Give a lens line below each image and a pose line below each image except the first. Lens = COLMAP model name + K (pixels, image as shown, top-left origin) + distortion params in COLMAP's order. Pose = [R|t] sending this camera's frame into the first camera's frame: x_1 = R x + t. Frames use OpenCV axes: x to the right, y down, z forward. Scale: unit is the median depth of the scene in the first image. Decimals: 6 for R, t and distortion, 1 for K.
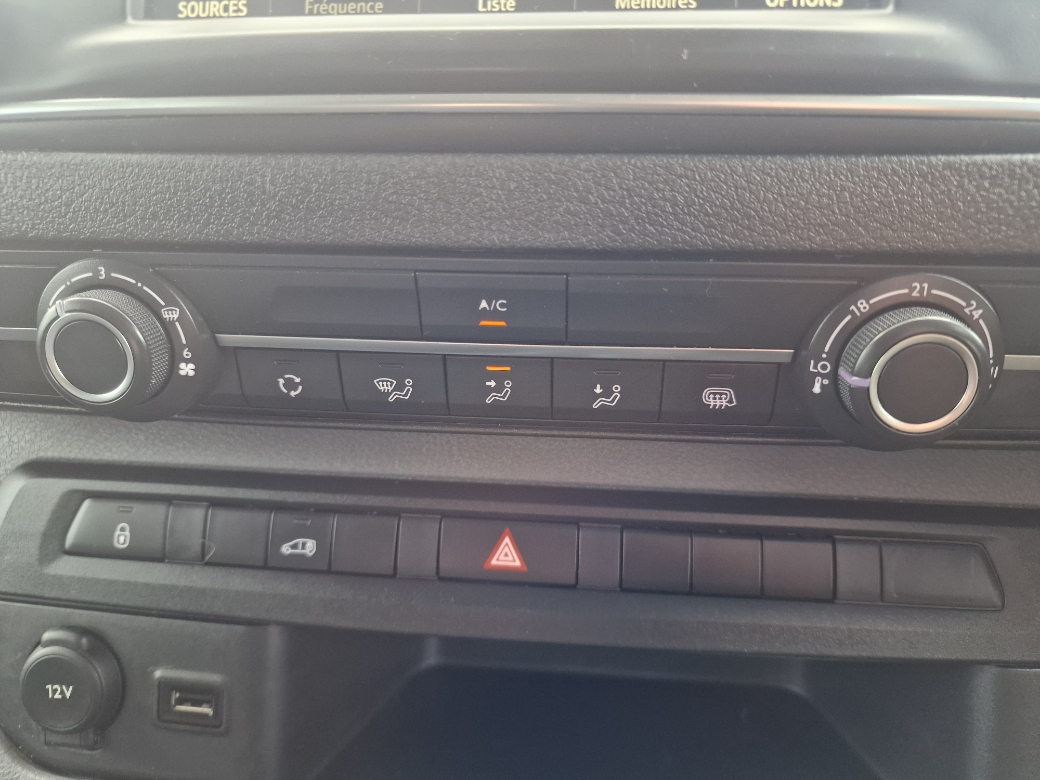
lens RADIAL K [[775.6, 0, 520.0], [0, 775.6, 390.0], [0, 0, 1]] dist [-0.060151, 0.000095]
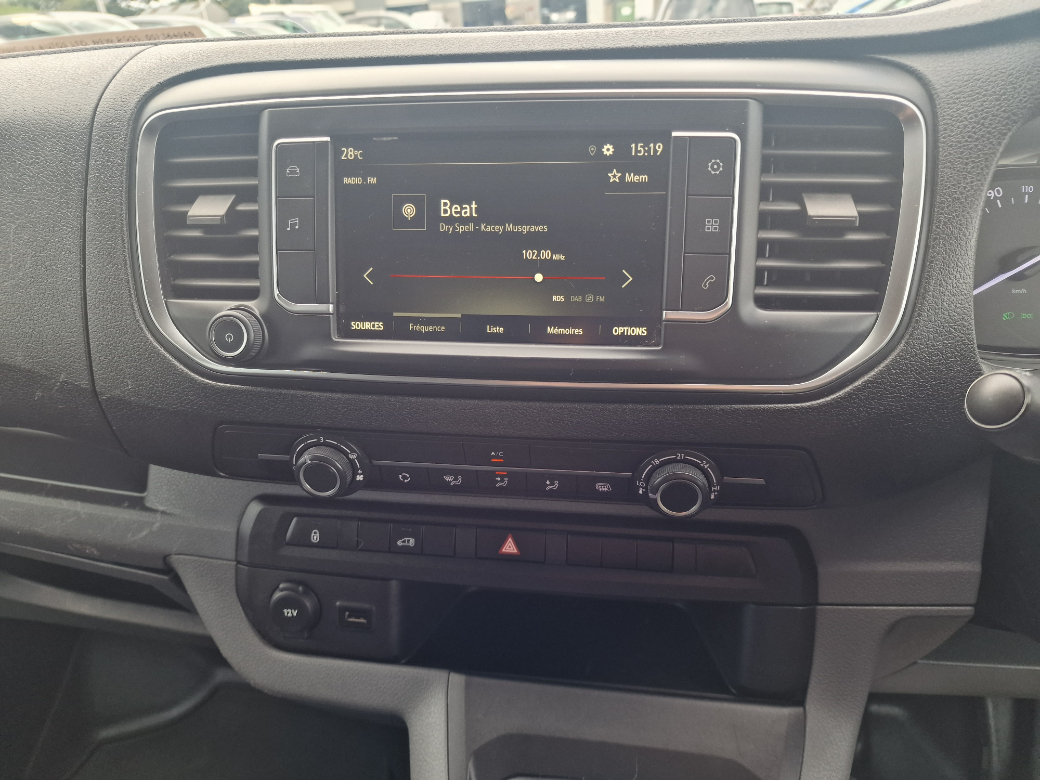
lens RADIAL K [[775.6, 0, 520.0], [0, 775.6, 390.0], [0, 0, 1]] dist [-0.060151, 0.000095]
pose [[0.998715, -0.009427, -0.049799, 0.113281], [0.016481, 0.989554, 0.143217, -0.479509], [0.047929, -0.143854, 0.988438, -0.930205]]
